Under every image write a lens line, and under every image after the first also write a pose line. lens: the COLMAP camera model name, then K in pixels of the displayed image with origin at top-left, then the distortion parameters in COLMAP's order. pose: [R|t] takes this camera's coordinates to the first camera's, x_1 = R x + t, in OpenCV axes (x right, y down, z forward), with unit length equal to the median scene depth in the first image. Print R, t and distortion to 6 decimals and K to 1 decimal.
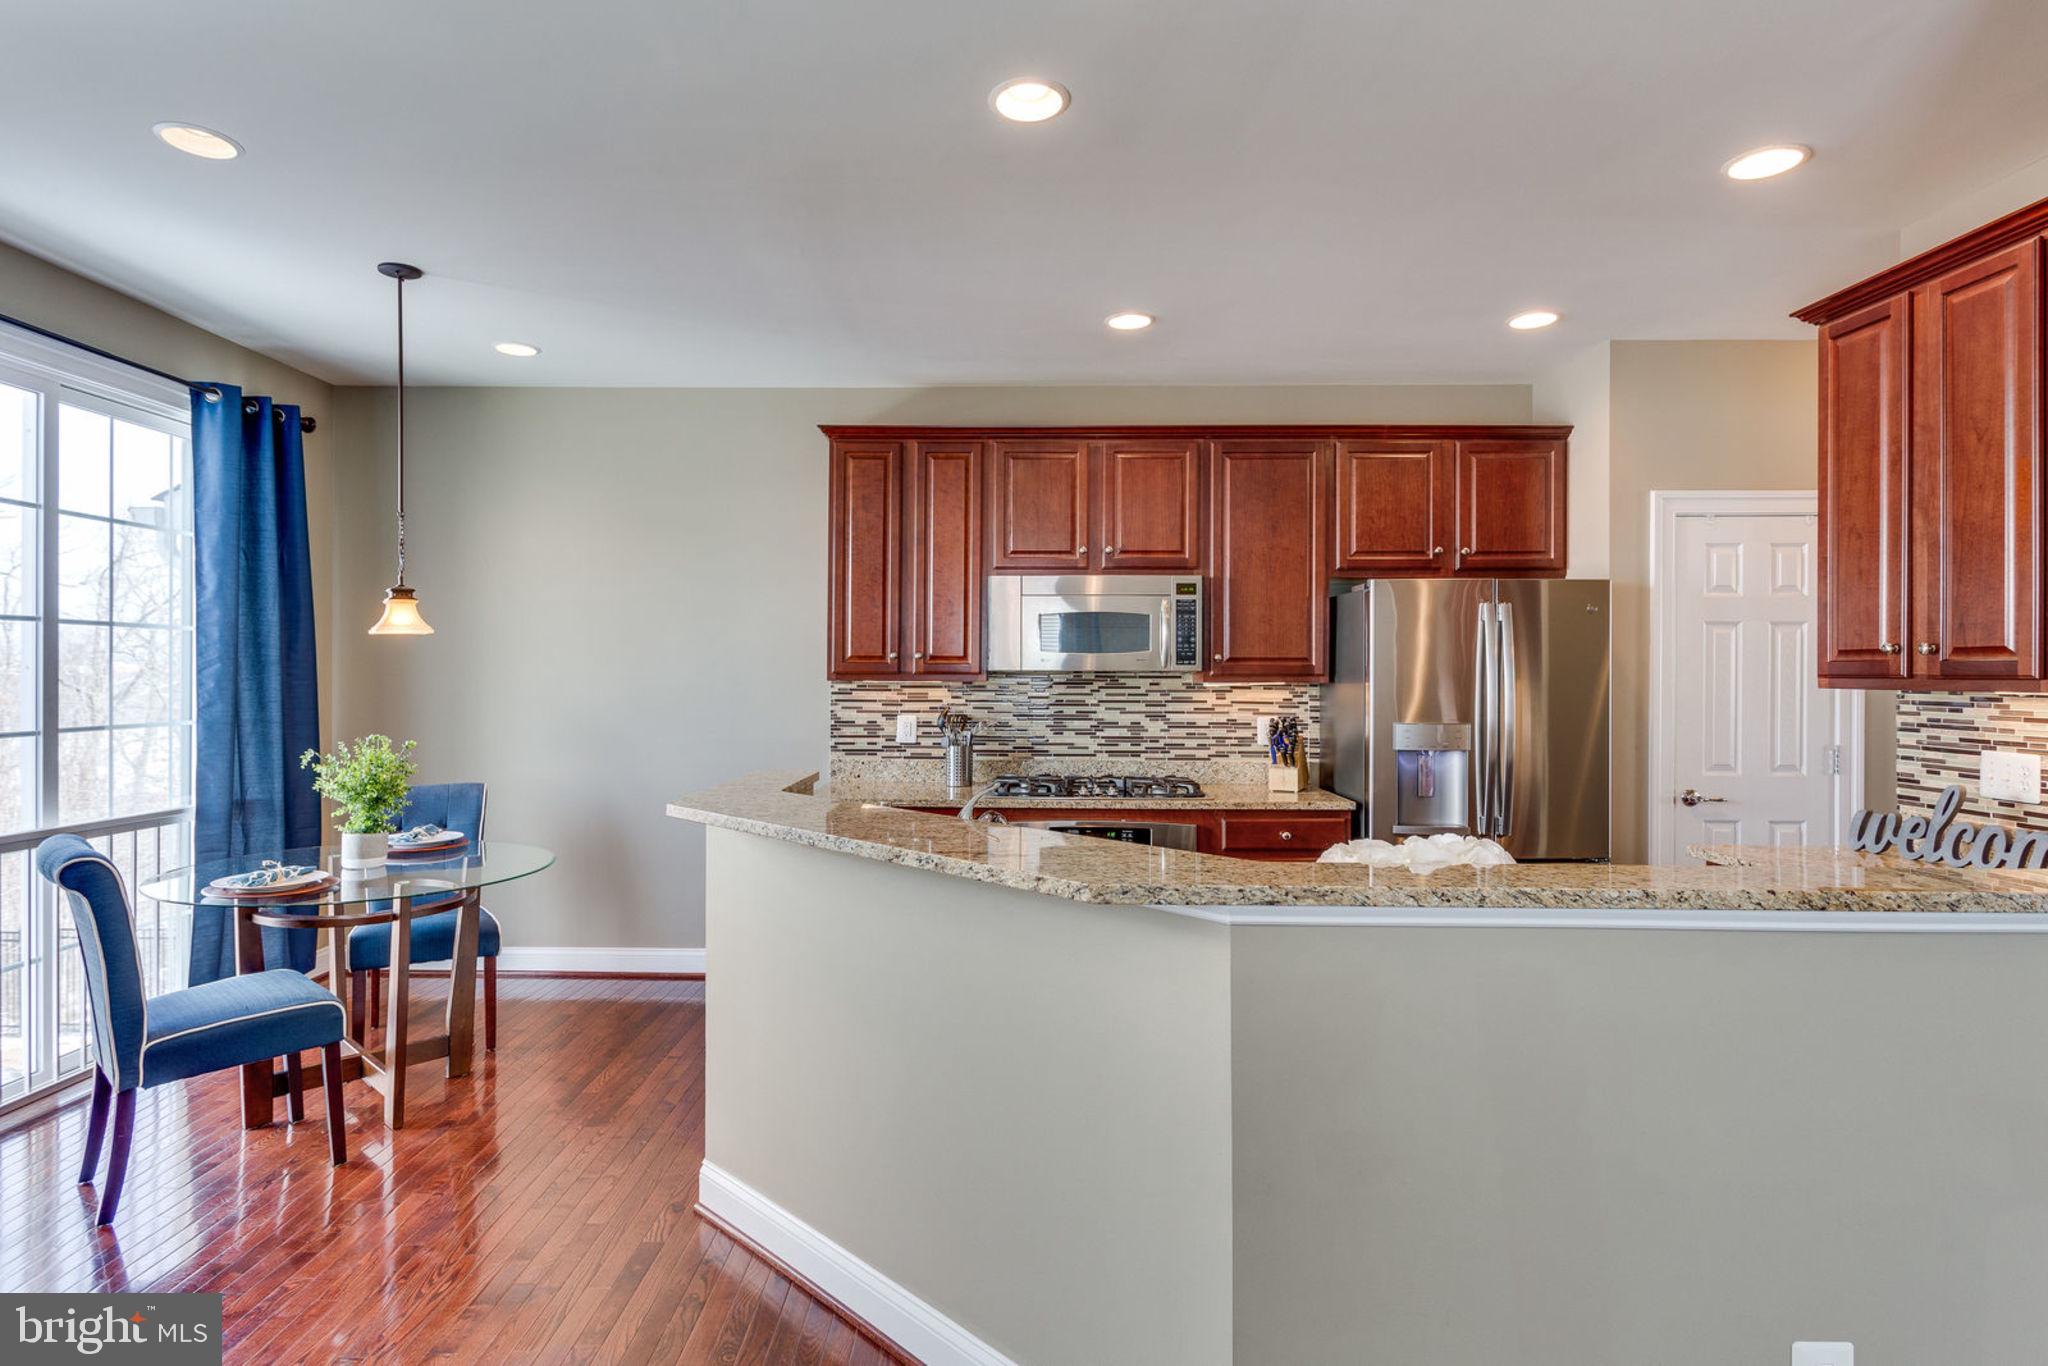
lens RADIAL K [[1016.6, 0, 993.3], [0, 1016.6, 671.9], [0, 0, 1]] dist [0.013954, -0.006655]
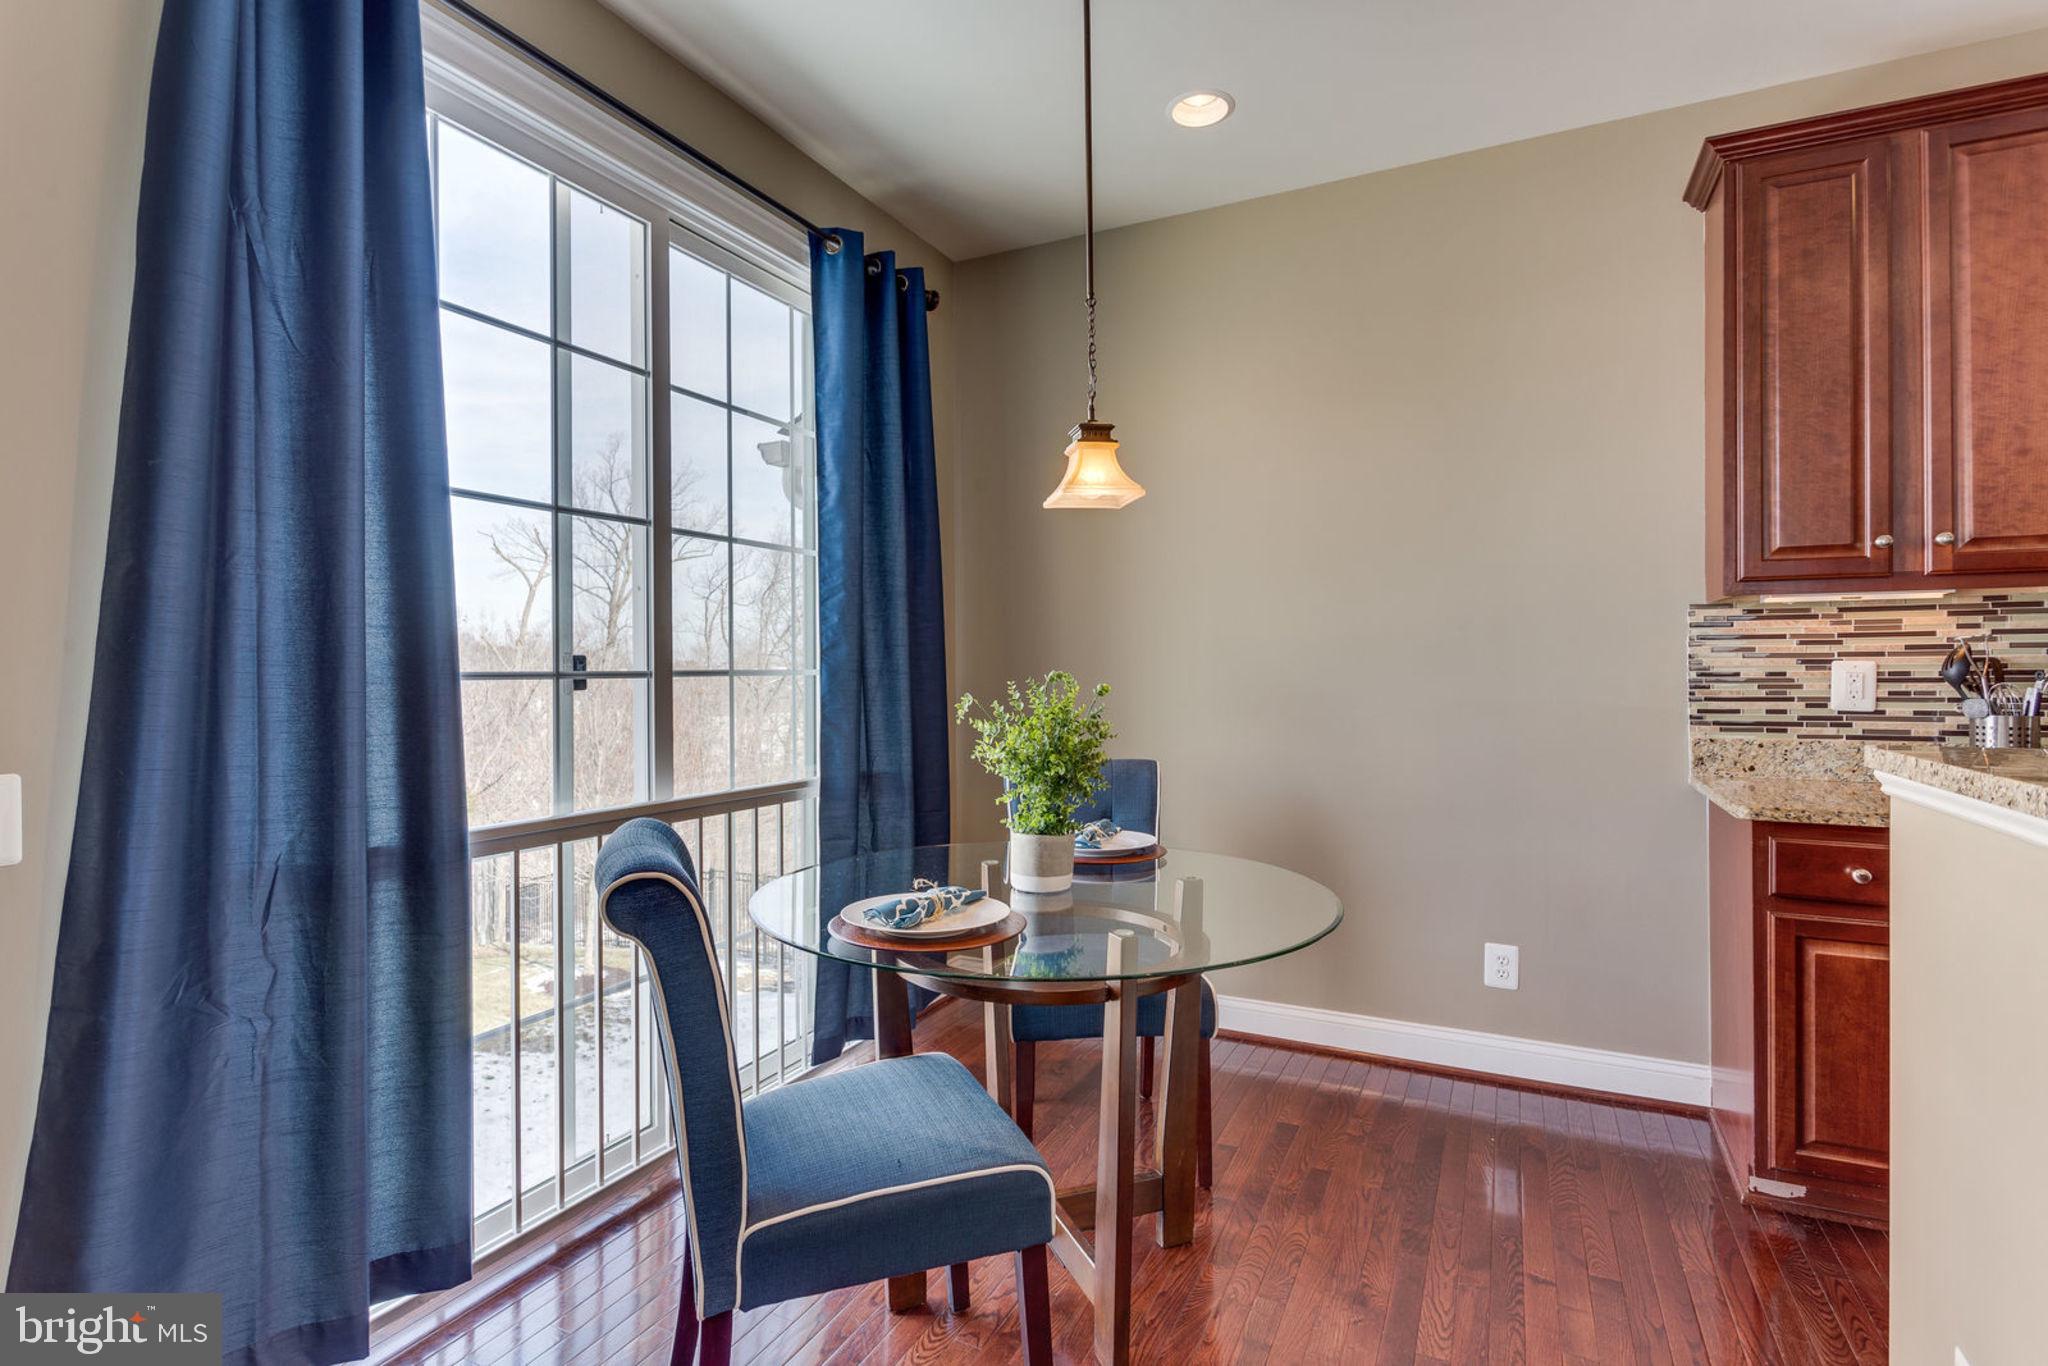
lens RADIAL K [[950.9, 0, 1049.2], [0, 950.9, 667.0], [0, 0, 1]] dist [-0.000632, -0.002196]
pose [[0.909622, -0.012295, -0.415255, -0.297469], [0.010627, 0.999924, -0.006328, 0.049288], [0.415301, 0.001343, 0.909683, 0.385050]]
